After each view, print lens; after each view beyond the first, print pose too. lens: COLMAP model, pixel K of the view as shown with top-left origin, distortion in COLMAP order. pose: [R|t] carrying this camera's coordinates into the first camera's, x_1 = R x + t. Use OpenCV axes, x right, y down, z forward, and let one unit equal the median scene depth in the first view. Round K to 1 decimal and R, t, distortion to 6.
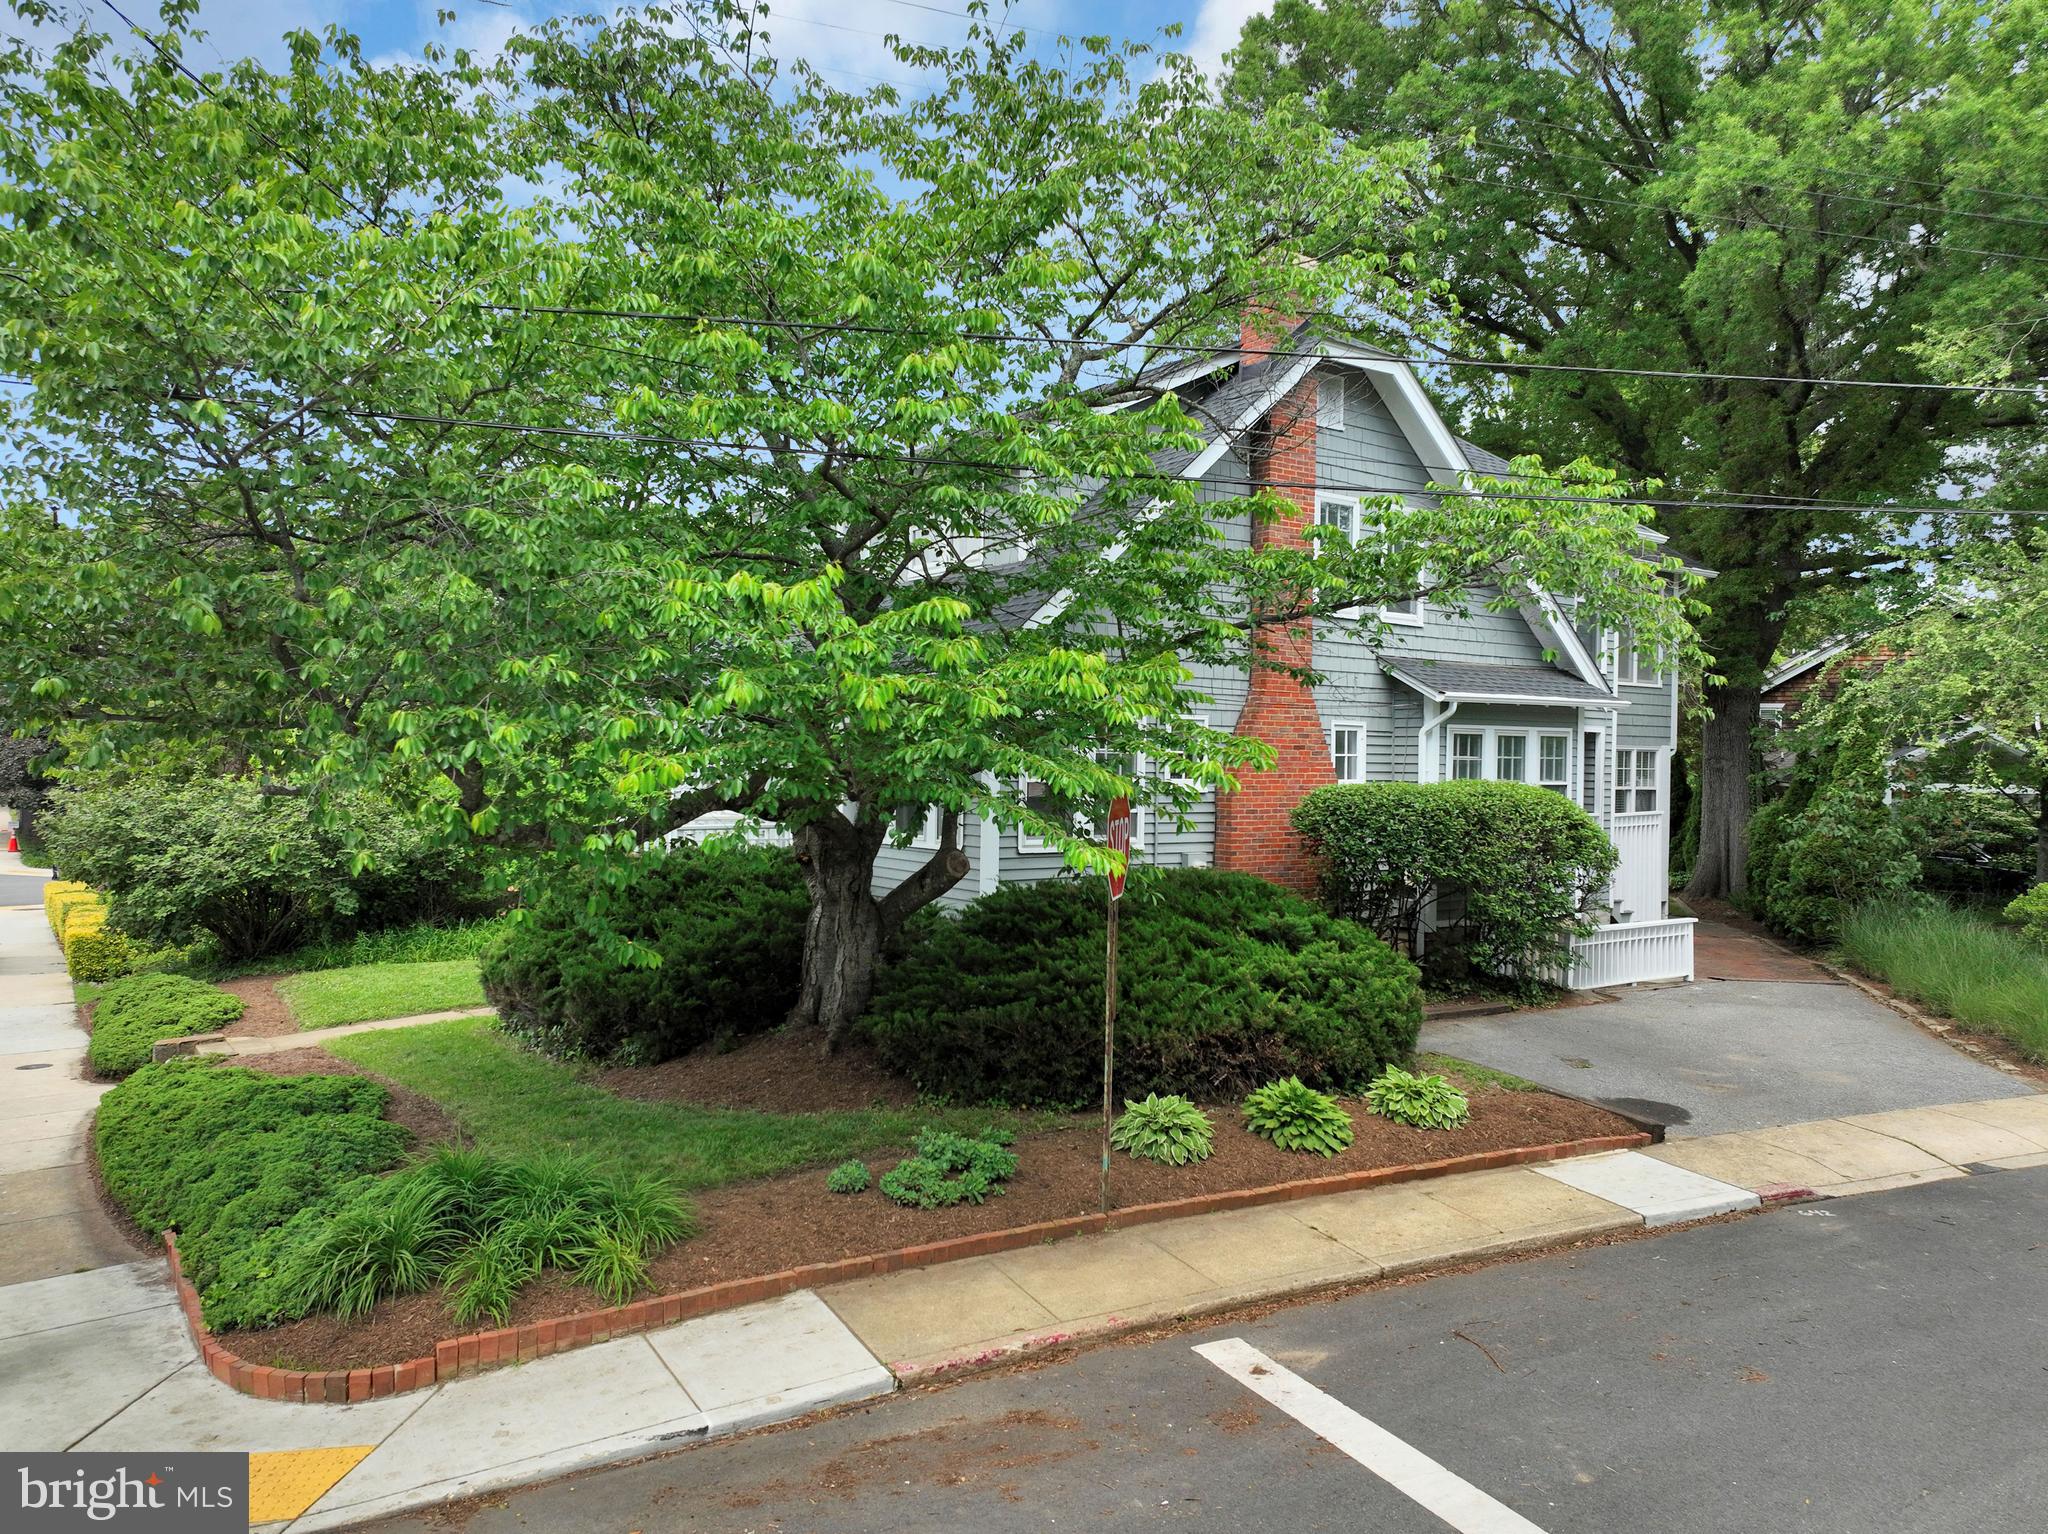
lens RADIAL K [[1432.0, 0, 1016.1], [0, 1432.0, 764.1], [0, 0, 1]] dist [0.001939, 0.004185]
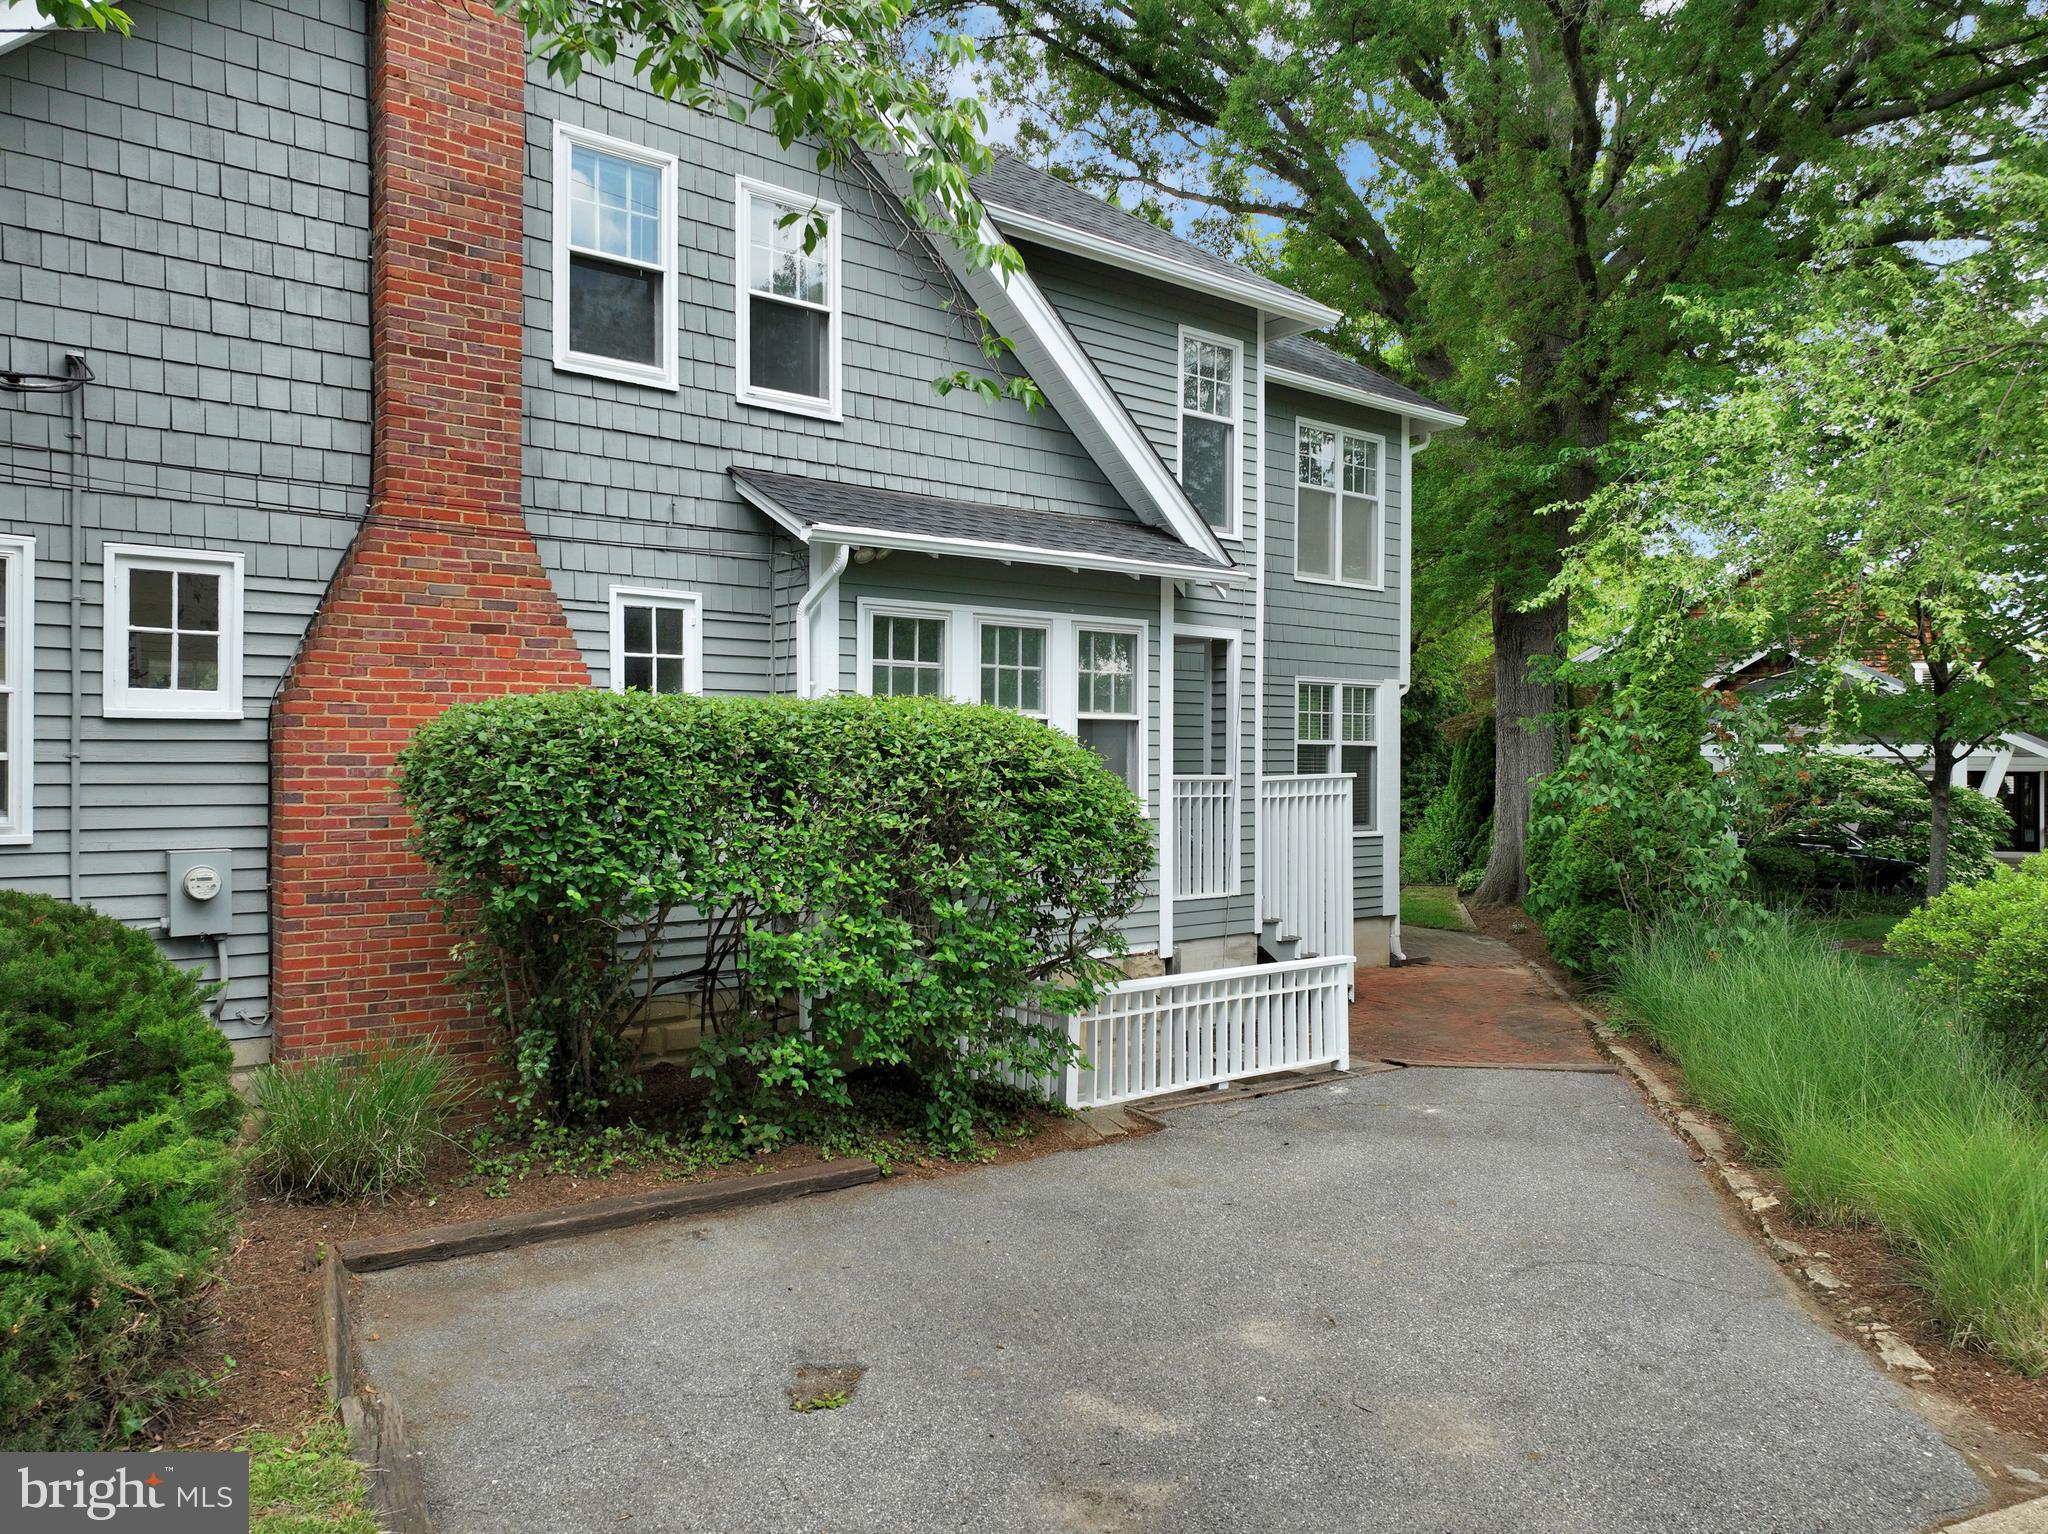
lens RADIAL K [[1432.0, 0, 1025.5], [0, 1432.0, 769.9], [0, 0, 1]] dist [0.001939, 0.004185]
pose [[0.997739, -0.010653, 0.066361, 0.320934], [0.010517, 0.999942, 0.002392, 0.033912], [-0.066382, -0.001689, 0.997793, 0.469159]]
